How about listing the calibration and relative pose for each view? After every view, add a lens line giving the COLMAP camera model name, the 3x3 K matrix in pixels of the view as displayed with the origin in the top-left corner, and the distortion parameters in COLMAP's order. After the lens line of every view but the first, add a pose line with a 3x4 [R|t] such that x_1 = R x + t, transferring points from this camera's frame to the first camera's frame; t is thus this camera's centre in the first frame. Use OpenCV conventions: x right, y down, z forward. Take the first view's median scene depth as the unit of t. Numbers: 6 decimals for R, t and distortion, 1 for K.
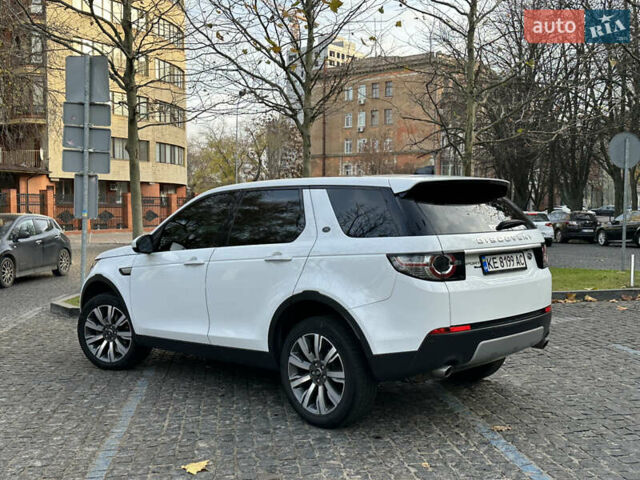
lens RADIAL K [[871.1, 0, 335.2], [0, 871.1, 238.1], [0, 0, 1]] dist [0.277744, -0.591171]
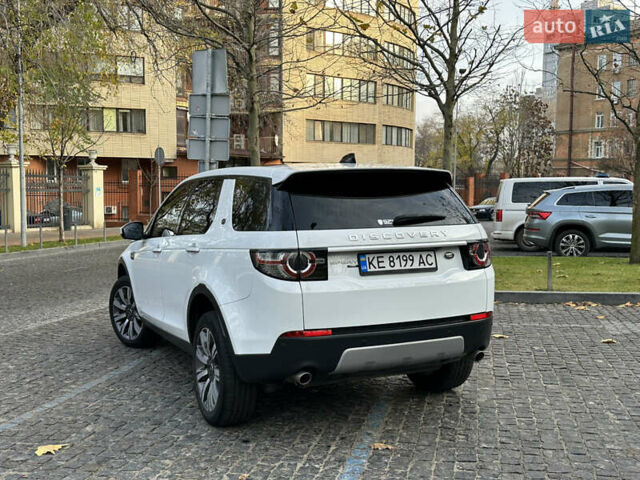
lens RADIAL K [[871.1, 0, 335.2], [0, 871.1, 238.1], [0, 0, 1]] dist [0.277744, -0.591171]
pose [[0.908455, 0.026852, -0.417119, 0.512703], [-0.015995, 0.999437, 0.029501, -0.022123], [0.417676, -0.020128, 0.908373, 0.173166]]
